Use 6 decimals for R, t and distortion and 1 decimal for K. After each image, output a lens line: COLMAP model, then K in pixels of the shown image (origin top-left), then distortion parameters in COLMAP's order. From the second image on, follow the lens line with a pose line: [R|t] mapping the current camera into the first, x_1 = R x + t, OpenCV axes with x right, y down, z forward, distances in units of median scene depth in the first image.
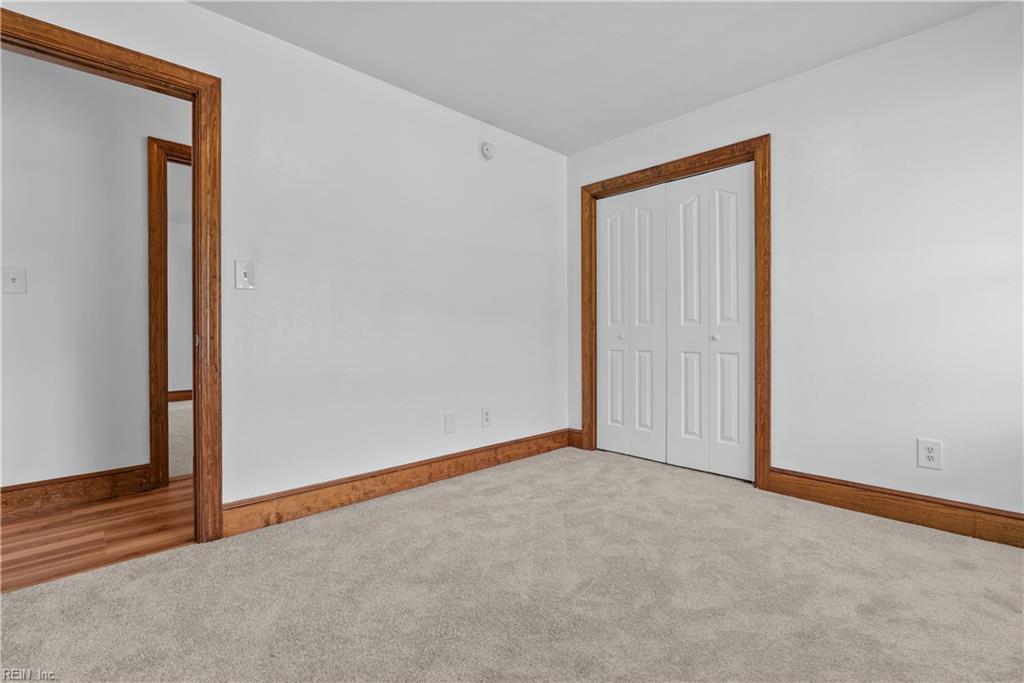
lens RADIAL K [[466.4, 0, 512.3], [0, 466.4, 331.7], [0, 0, 1]] dist [-0.007874, -0.000316]
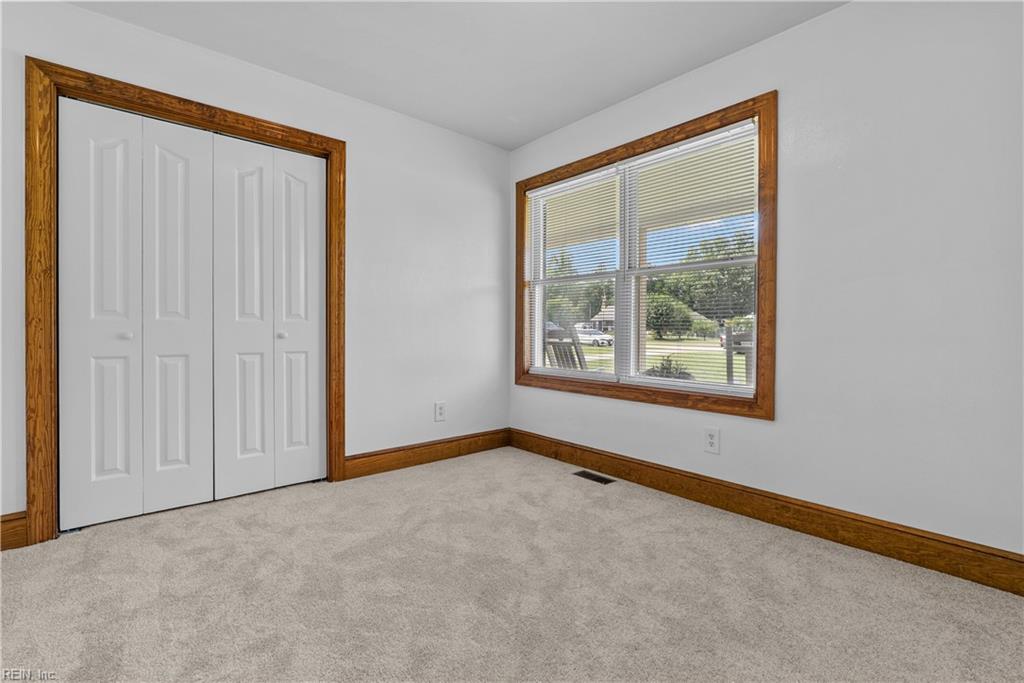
lens RADIAL K [[466.4, 0, 512.3], [0, 466.4, 331.7], [0, 0, 1]] dist [-0.007874, -0.000316]
pose [[0.041700, -0.002398, 0.999127, -0.464299], [-0.006874, 0.999973, 0.002687, -0.000095], [-0.999107, -0.006980, 0.041682, 0.544176]]
